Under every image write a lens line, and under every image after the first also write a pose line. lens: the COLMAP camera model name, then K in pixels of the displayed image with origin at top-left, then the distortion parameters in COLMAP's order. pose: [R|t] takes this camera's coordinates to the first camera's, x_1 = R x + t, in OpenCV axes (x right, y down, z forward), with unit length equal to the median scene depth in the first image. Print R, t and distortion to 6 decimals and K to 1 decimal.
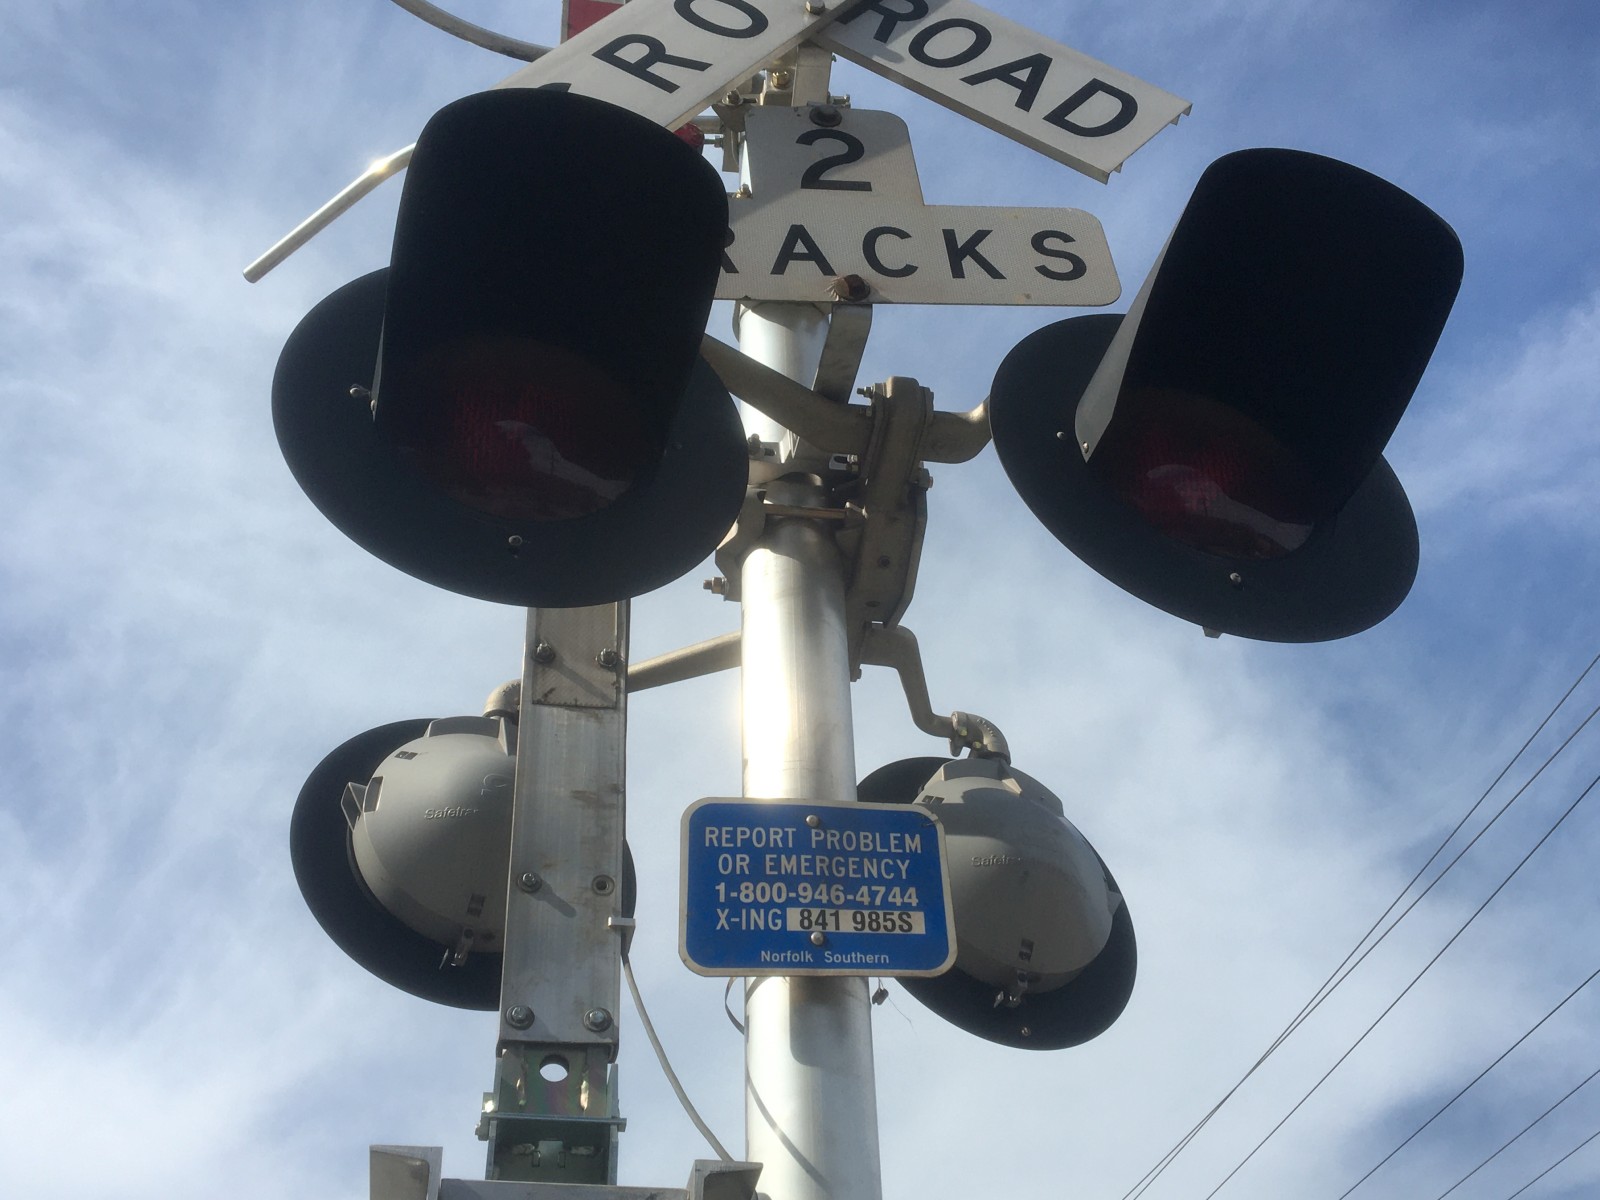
lens RADIAL K [[1747.0, 0, 771.4], [0, 1747.0, 598.7], [0, 0, 1]] dist [0.091103, -0.002069]
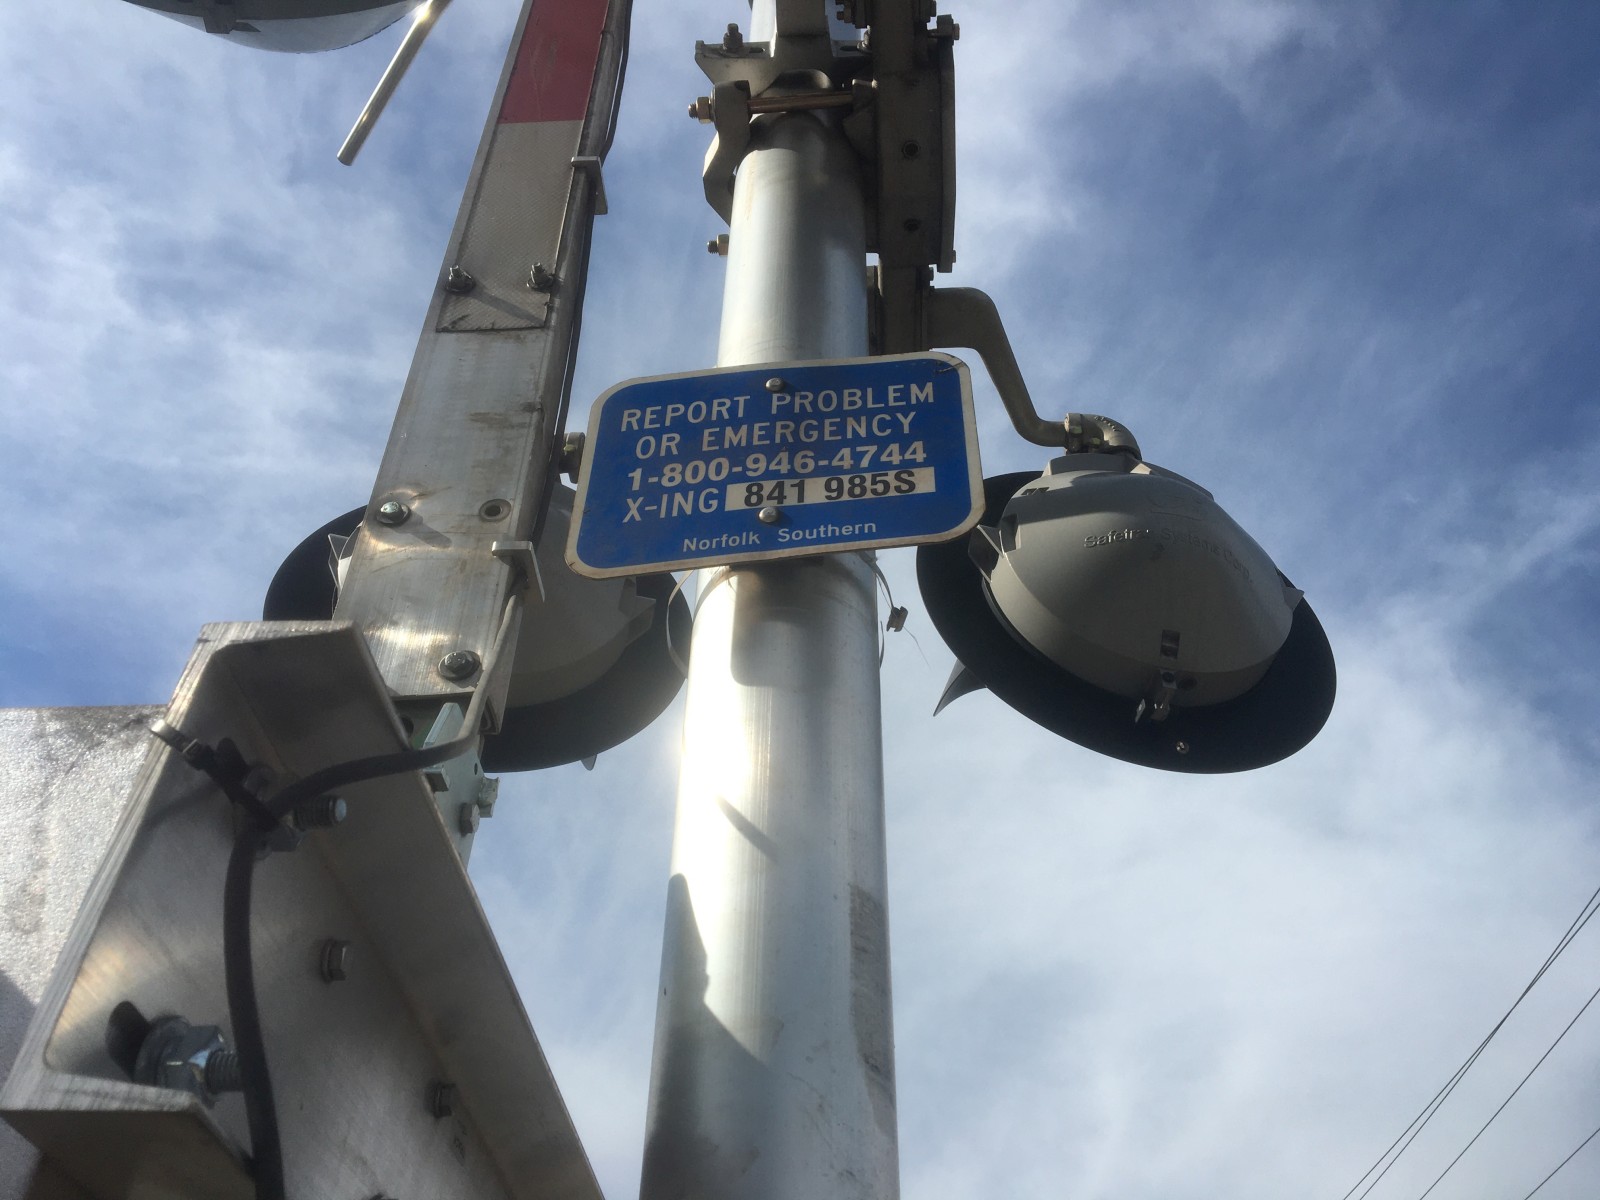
lens RADIAL K [[1331.9, 0, 780.0], [0, 1331.9, 599.4], [0, 0, 1]] dist [0.110296, -0.221639]
pose [[0.972917, -0.120933, -0.196997, 0.121764], [0.108674, 0.991472, -0.071931, 0.254592], [0.204016, 0.048574, 0.977762, 0.497862]]
